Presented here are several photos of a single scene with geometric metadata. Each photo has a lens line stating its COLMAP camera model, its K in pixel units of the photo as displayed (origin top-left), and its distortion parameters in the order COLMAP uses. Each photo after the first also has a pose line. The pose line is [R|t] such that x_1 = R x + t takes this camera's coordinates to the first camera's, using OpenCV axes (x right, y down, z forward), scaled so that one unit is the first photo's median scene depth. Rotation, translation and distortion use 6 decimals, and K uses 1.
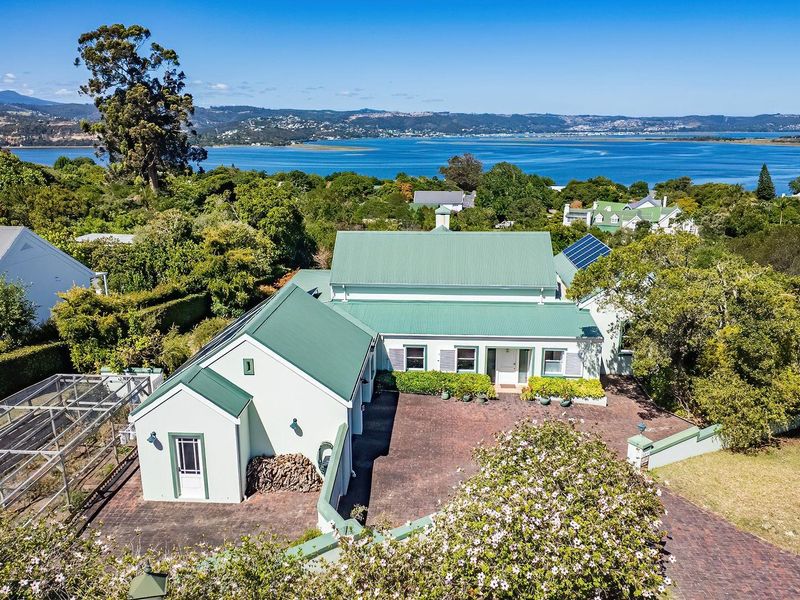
lens RADIAL K [[622.3, 0, 415.2], [0, 622.3, 303.1], [0, 0, 1]] dist [0.108342, -0.189634]
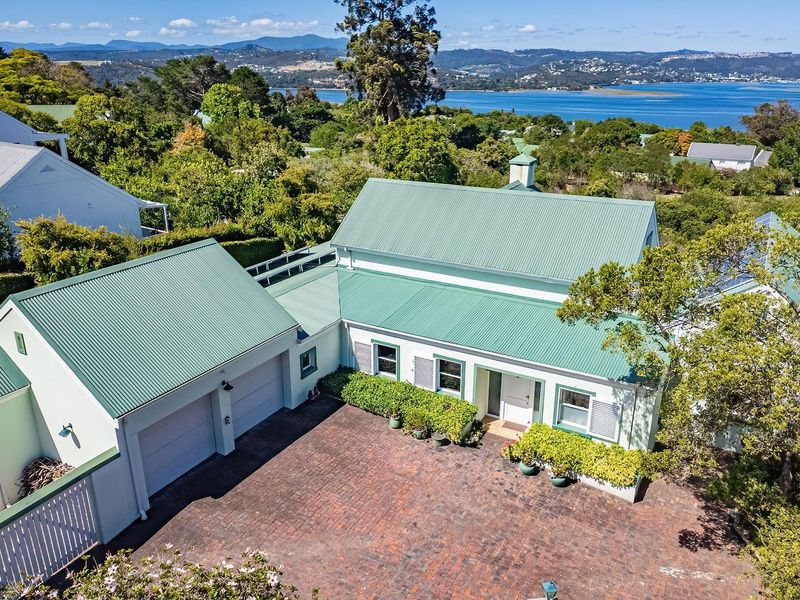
lens RADIAL K [[622.3, 0, 415.2], [0, 622.3, 303.1], [0, 0, 1]] dist [0.108342, -0.189634]
pose [[0.894465, 0.156087, -0.419009, 0.257943], [-0.122795, 0.986812, 0.105471, -0.046230], [0.429945, -0.042888, 0.901836, 0.287119]]
